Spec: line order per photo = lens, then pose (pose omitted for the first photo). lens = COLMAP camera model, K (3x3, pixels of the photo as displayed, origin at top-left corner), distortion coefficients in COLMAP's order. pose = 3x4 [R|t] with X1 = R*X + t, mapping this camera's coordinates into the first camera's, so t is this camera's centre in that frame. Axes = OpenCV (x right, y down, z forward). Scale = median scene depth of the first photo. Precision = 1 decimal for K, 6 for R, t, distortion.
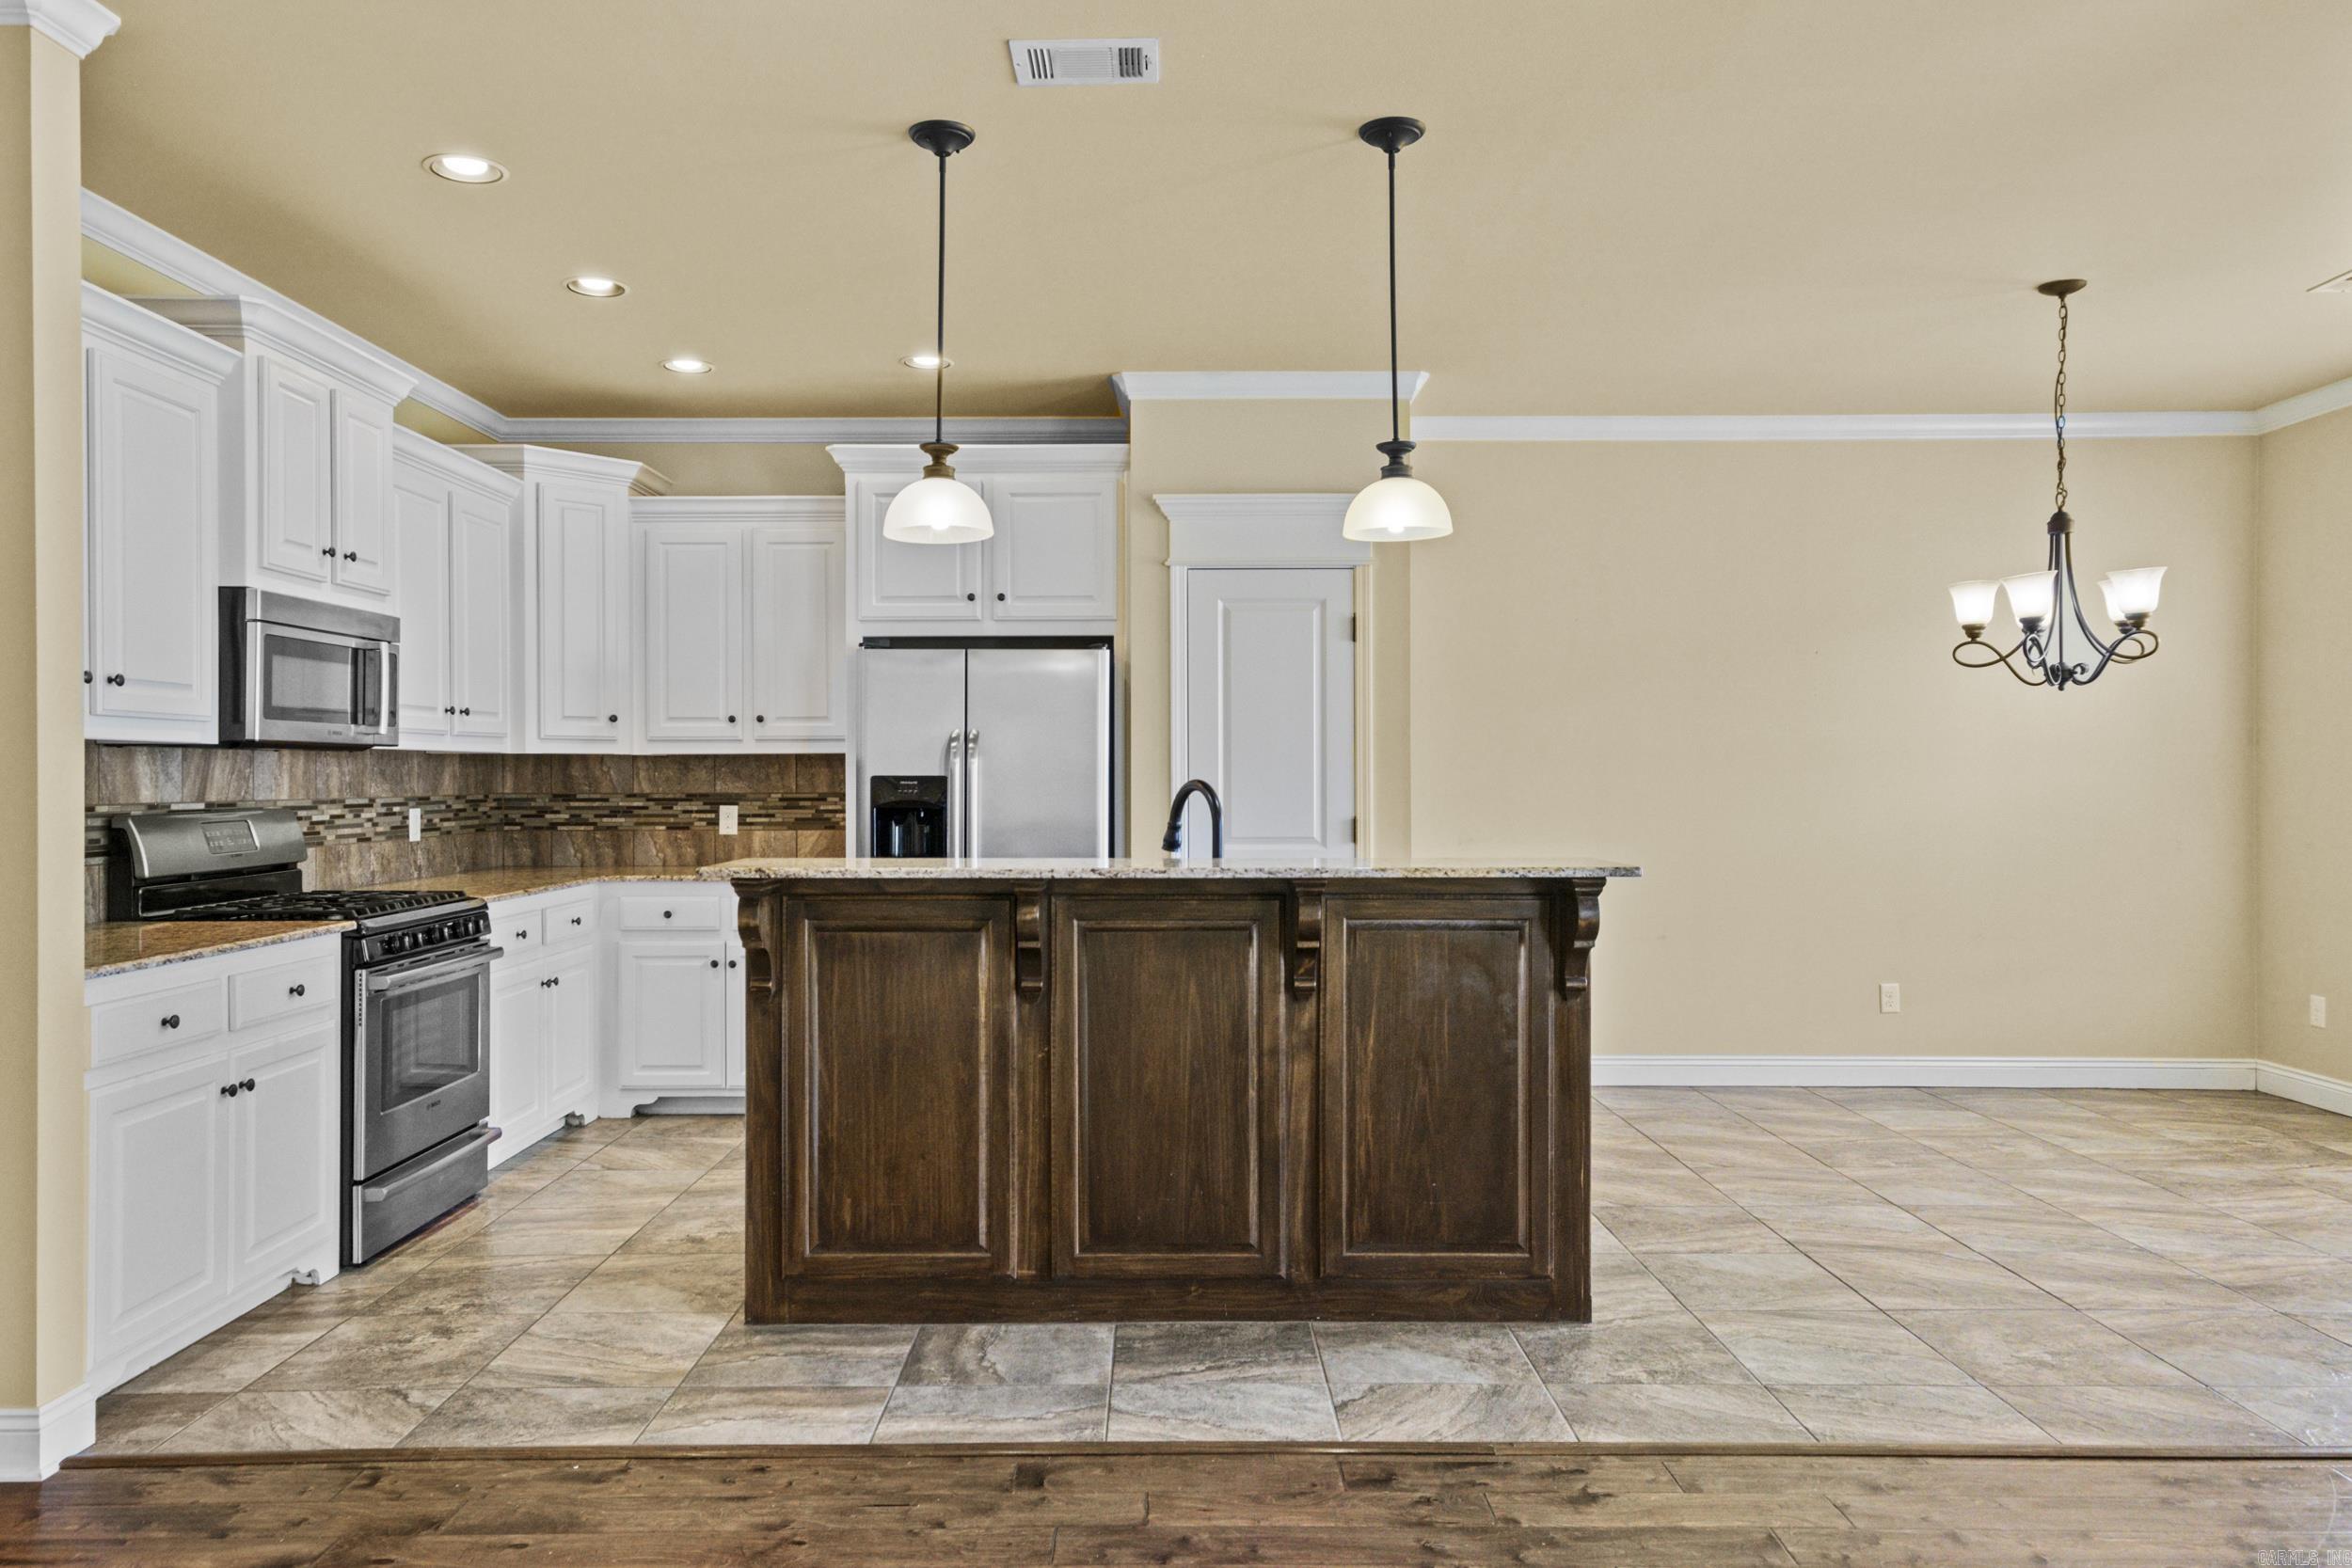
lens RADIAL K [[1568.8, 0, 1152.2], [0, 1568.8, 780.0], [0, 0, 1]] dist [0.018031, 0.019460]
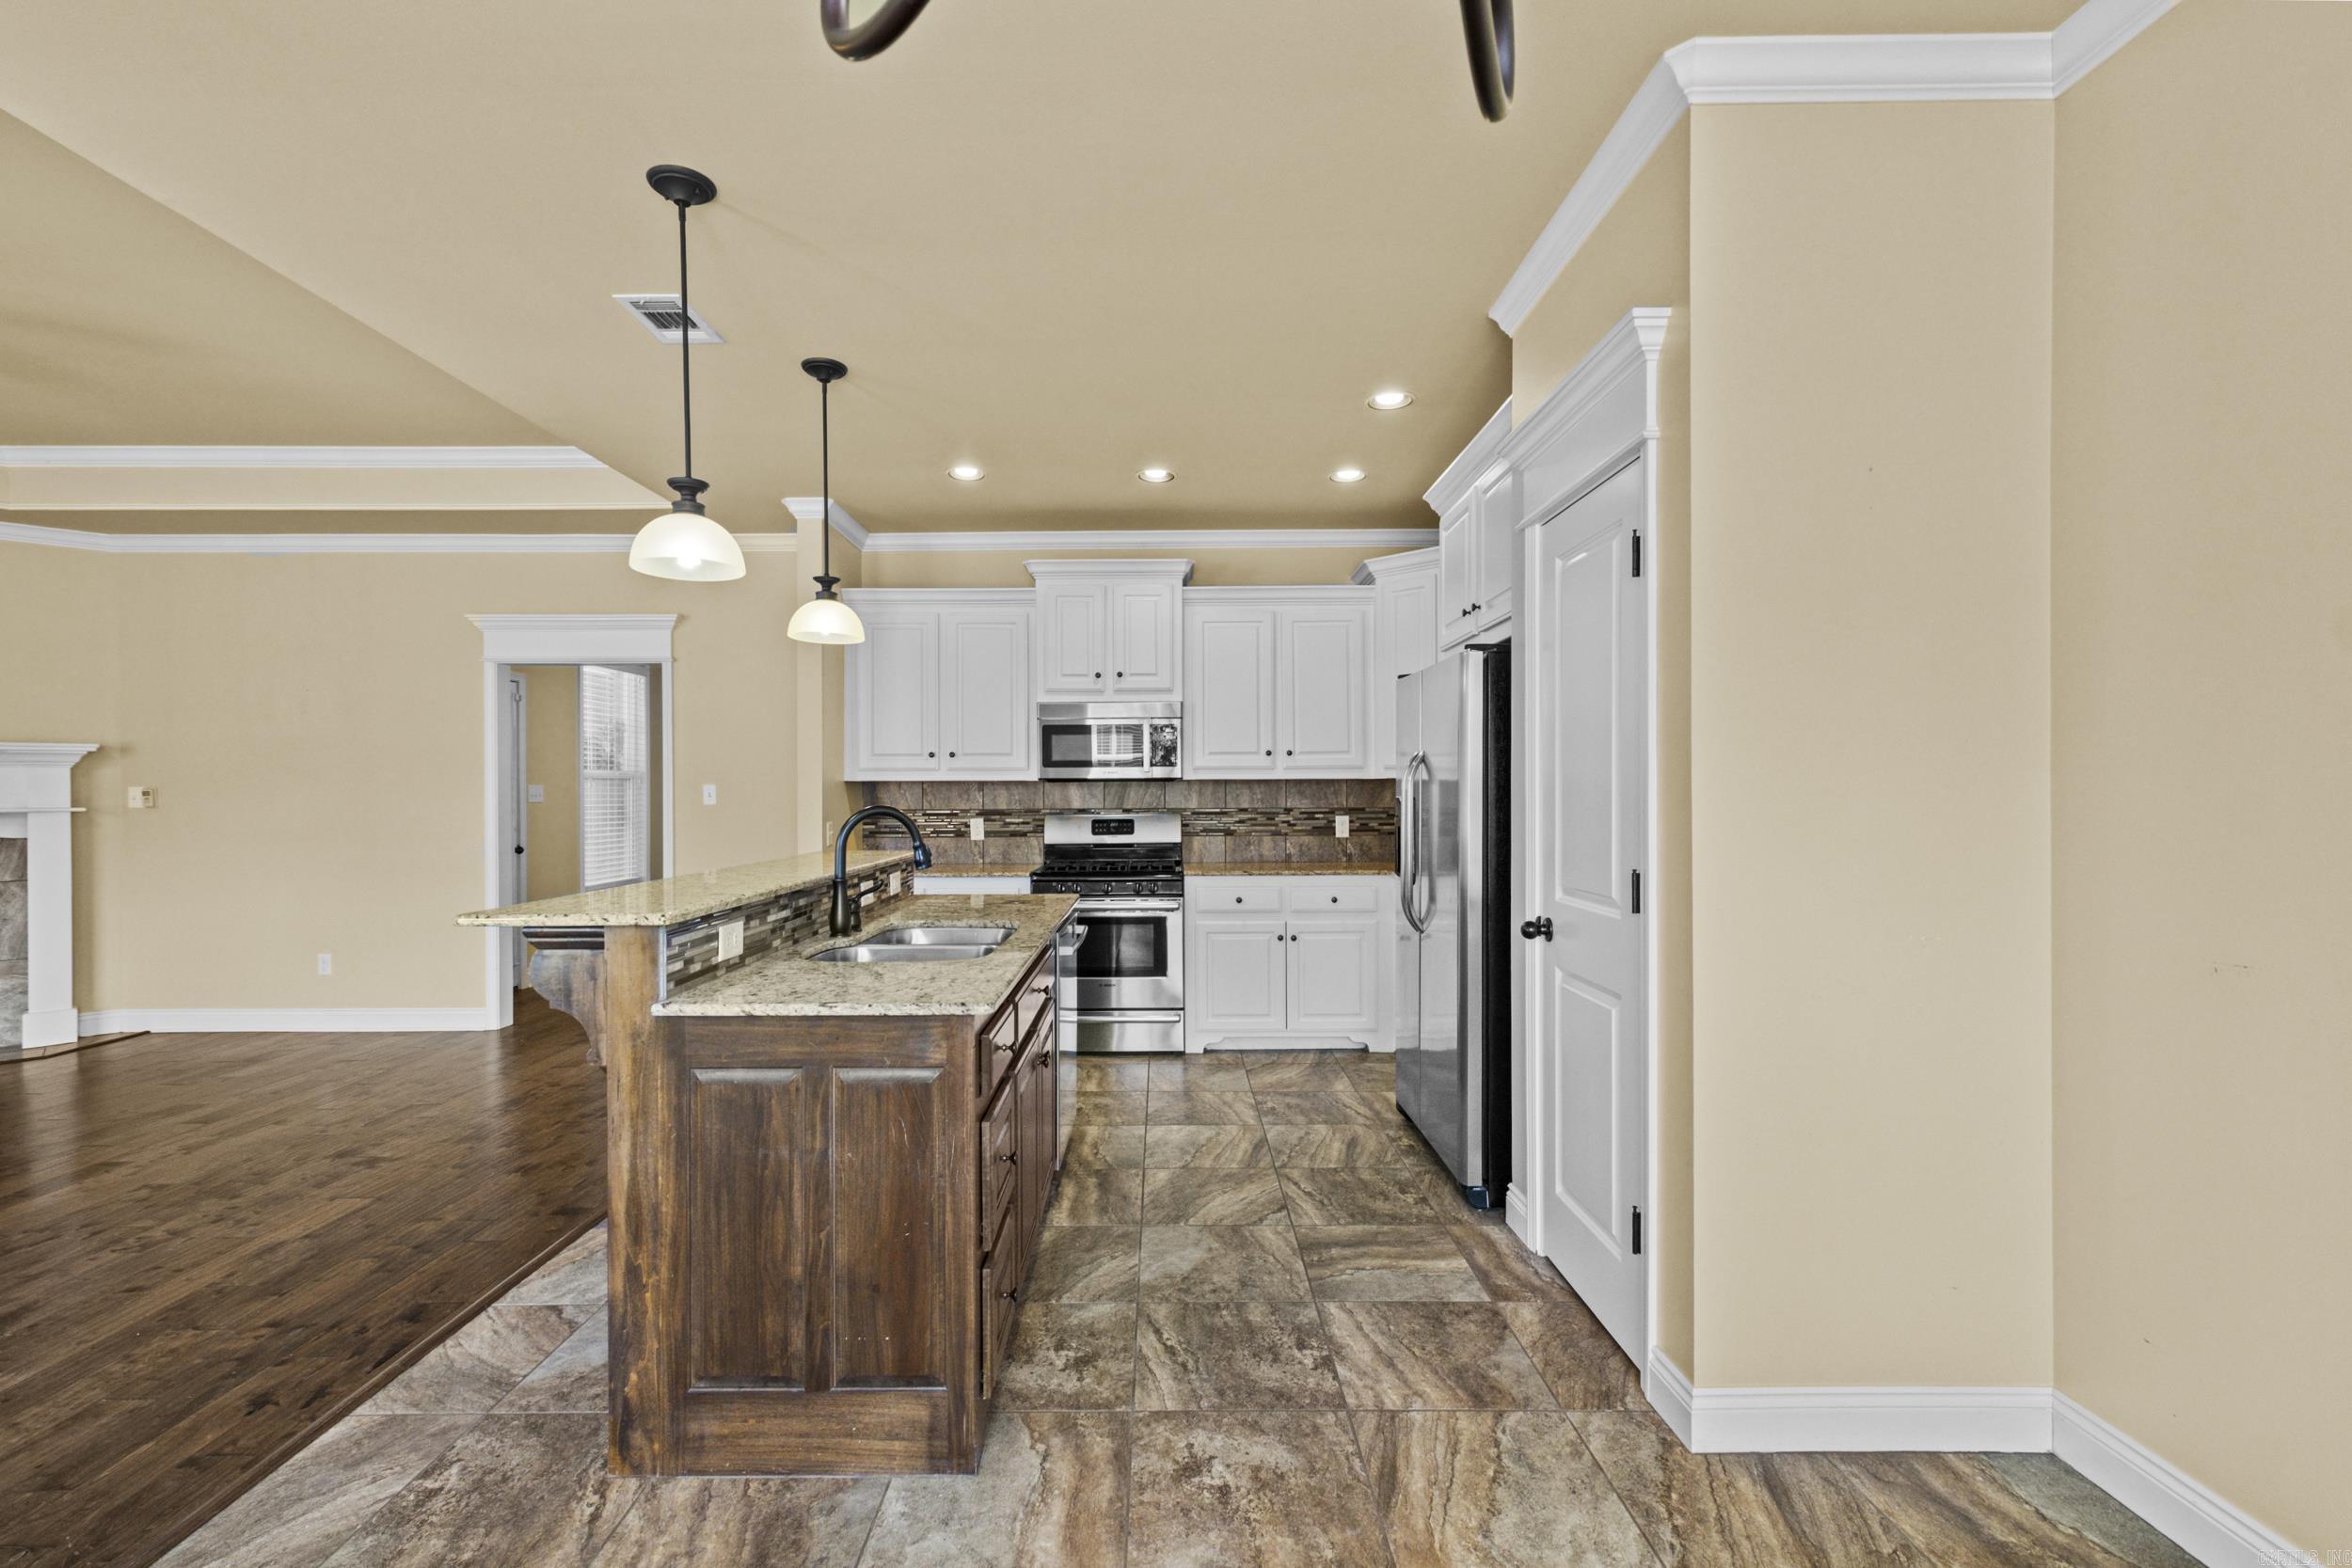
lens RADIAL K [[1022.3, 0, 1152.6], [0, 1022.3, 789.0], [0, 0, 1]] dist [0.010094, -0.000936]
pose [[-0.000615, -0.000984, -0.999999, 0.637848], [0.001321, 0.999999, -0.000985, -0.008617], [0.999999, -0.001322, -0.000613, 1.005916]]
